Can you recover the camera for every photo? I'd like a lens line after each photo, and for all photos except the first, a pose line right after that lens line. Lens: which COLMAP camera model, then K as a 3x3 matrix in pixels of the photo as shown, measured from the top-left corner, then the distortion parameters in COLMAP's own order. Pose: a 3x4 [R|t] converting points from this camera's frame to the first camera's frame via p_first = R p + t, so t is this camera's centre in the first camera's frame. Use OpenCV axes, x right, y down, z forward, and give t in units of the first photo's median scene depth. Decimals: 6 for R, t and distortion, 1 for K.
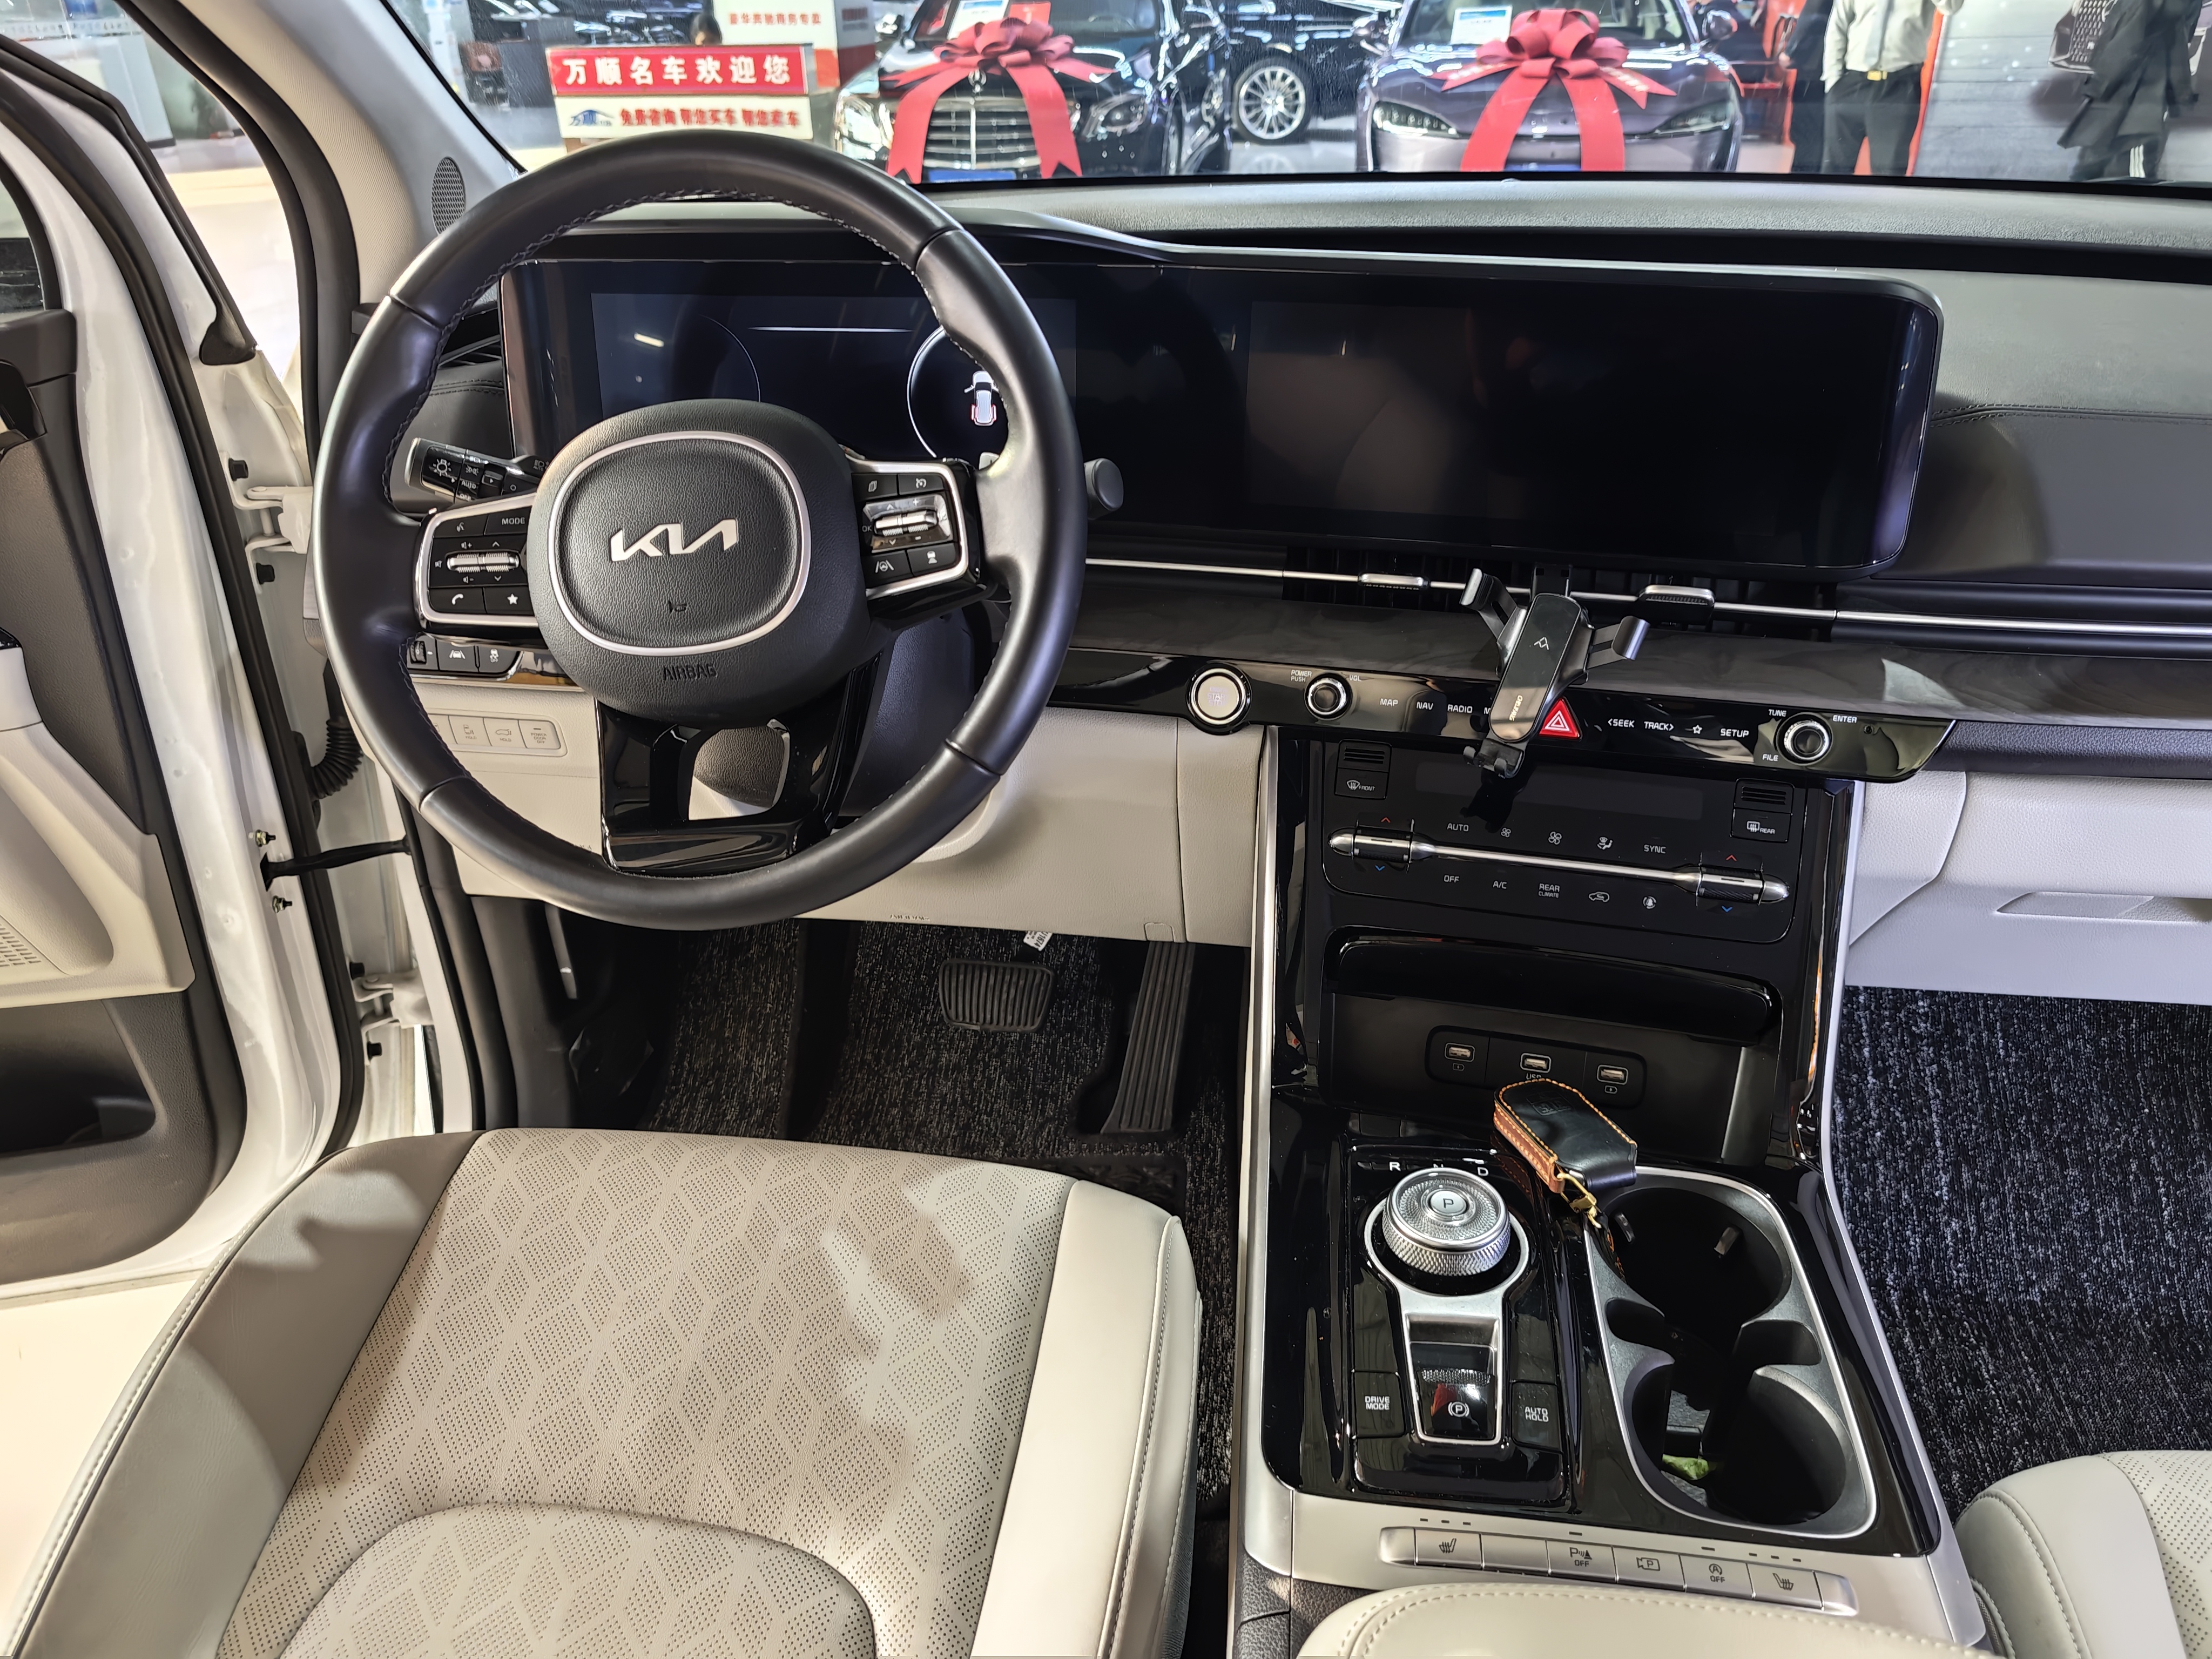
lens RADIAL K [[1532.7, 0, 1096.4], [0, 1532.7, 846.5], [0, 0, 1]] dist [0.008180, -0.013188]
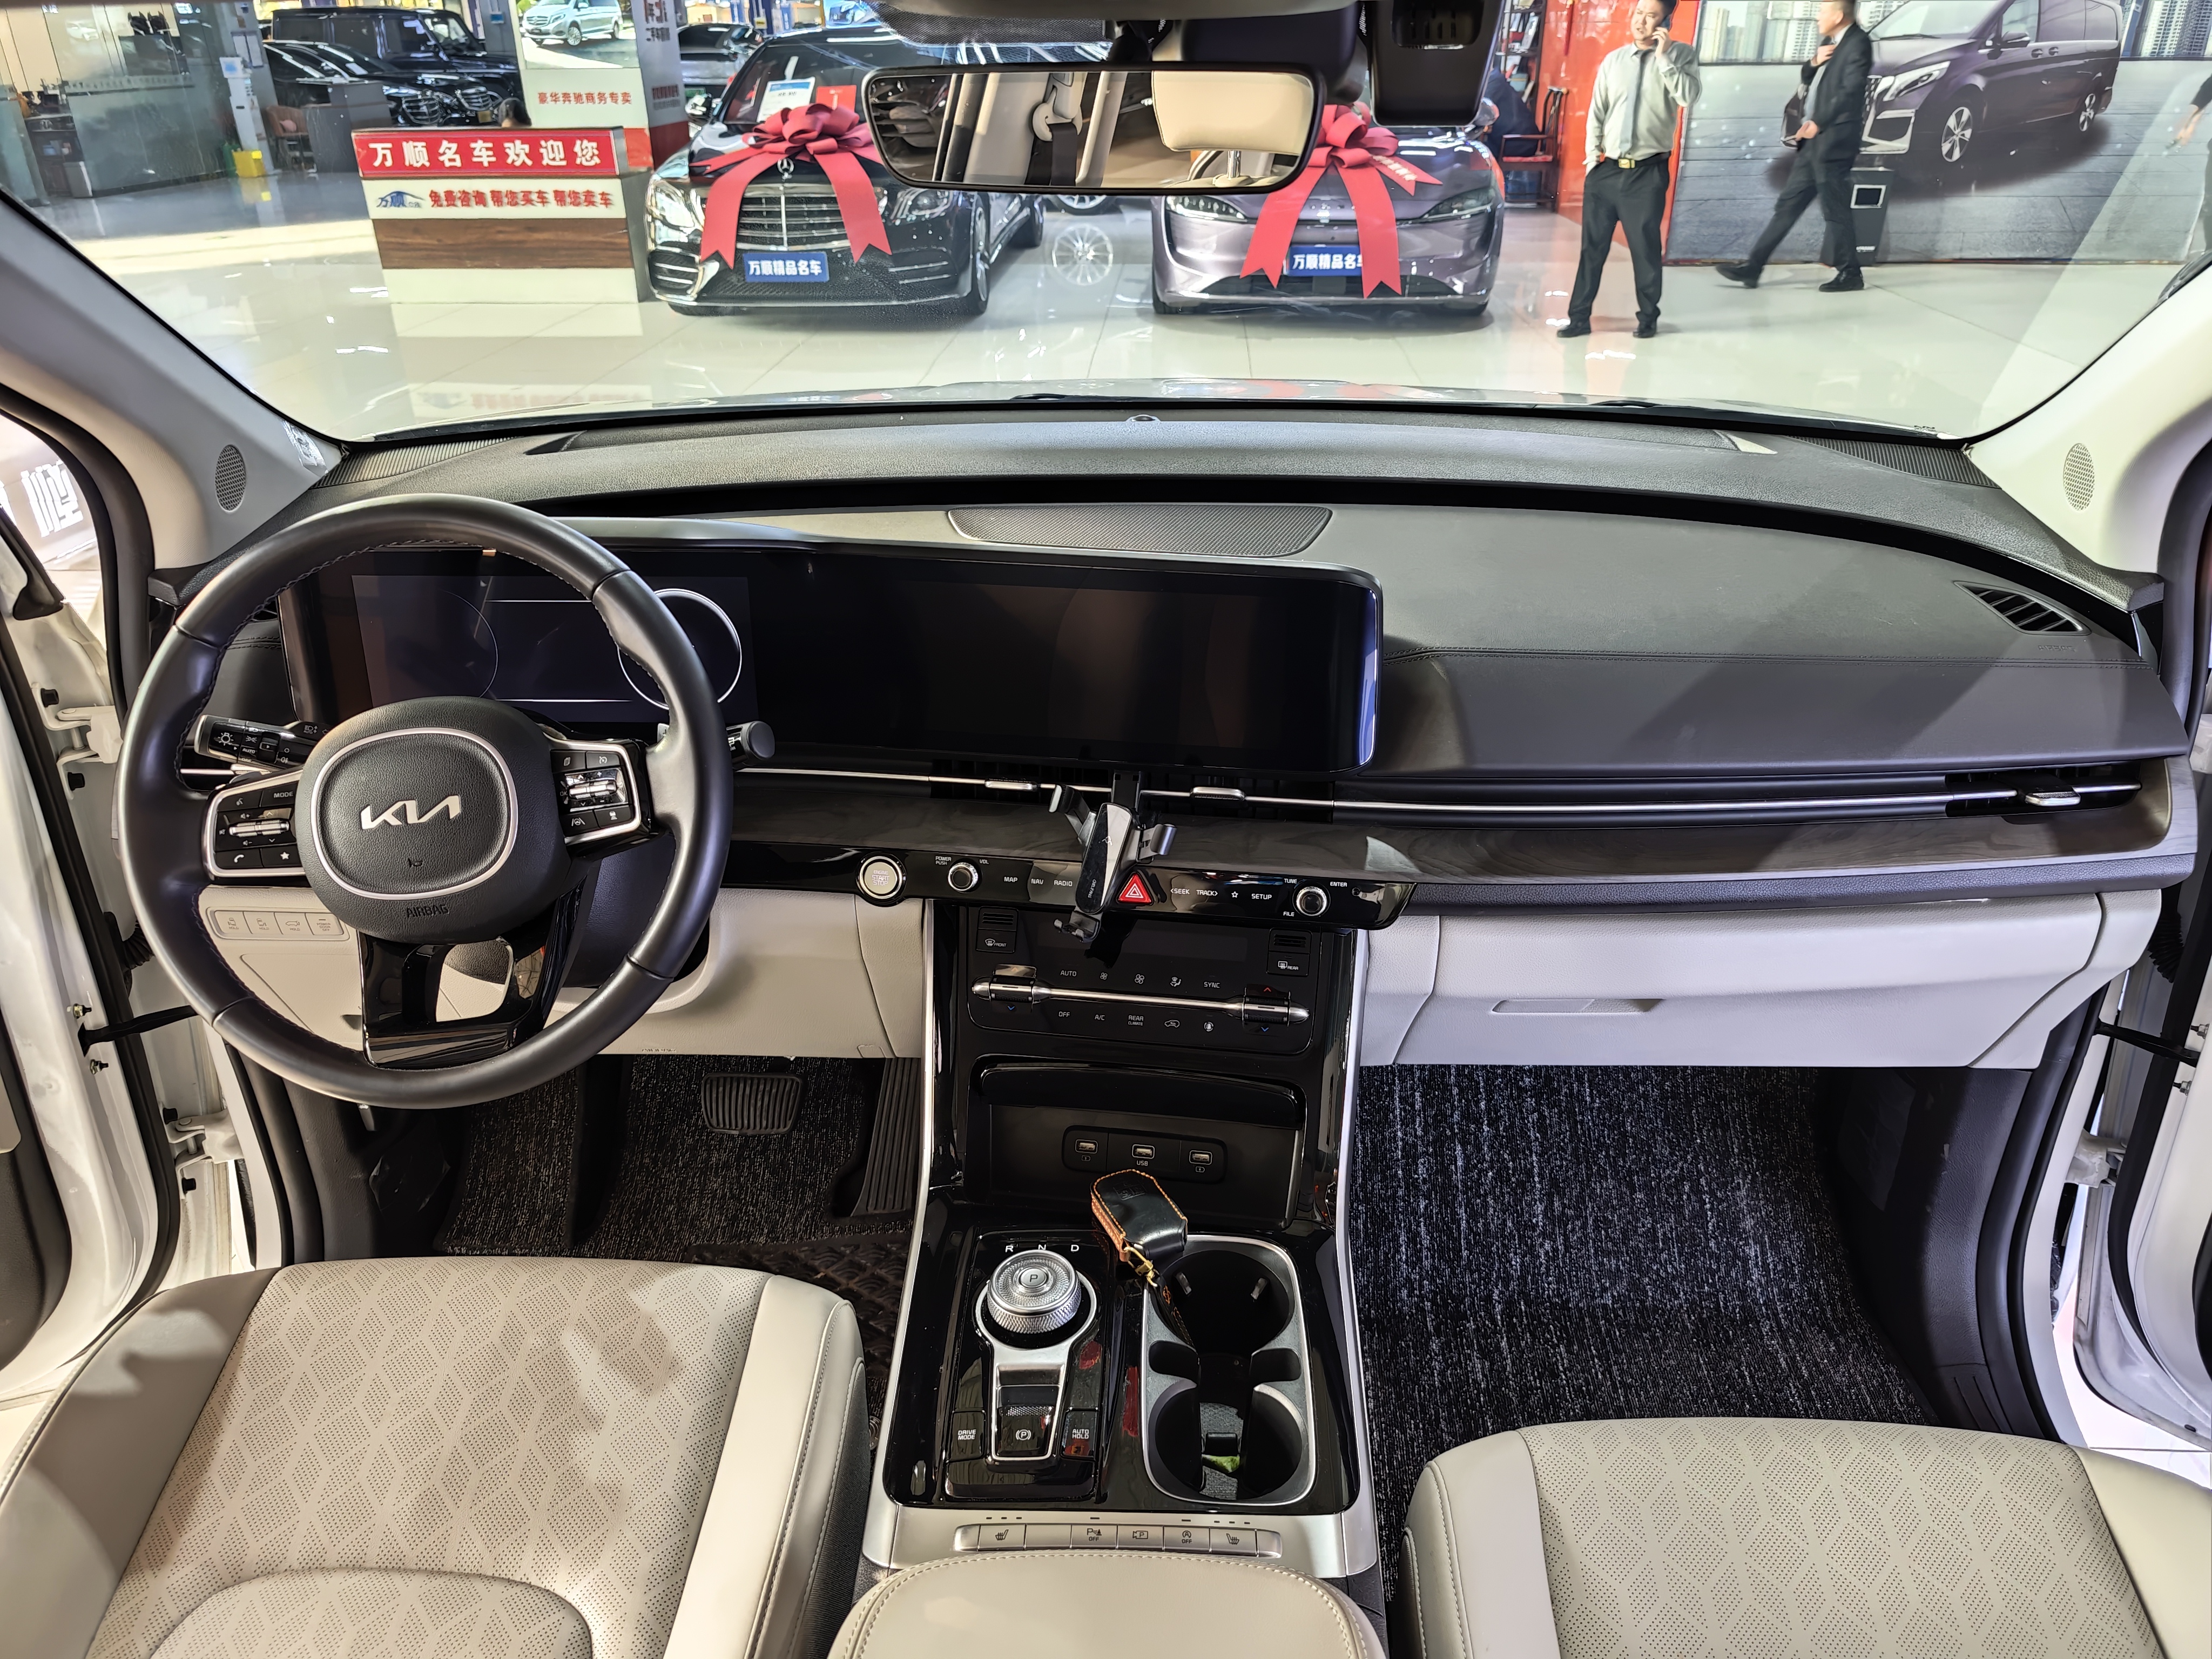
lens RADIAL K [[1524.1, 0, 1106.0], [0, 1524.1, 829.5], [0, 0, 1]] dist [0.015044, -0.025449]
pose [[0.994082, -0.043973, 0.099336, 0.144294], [0.047444, 0.998333, -0.032857, -0.089366], [-0.097726, 0.037375, 0.994511, -0.276488]]
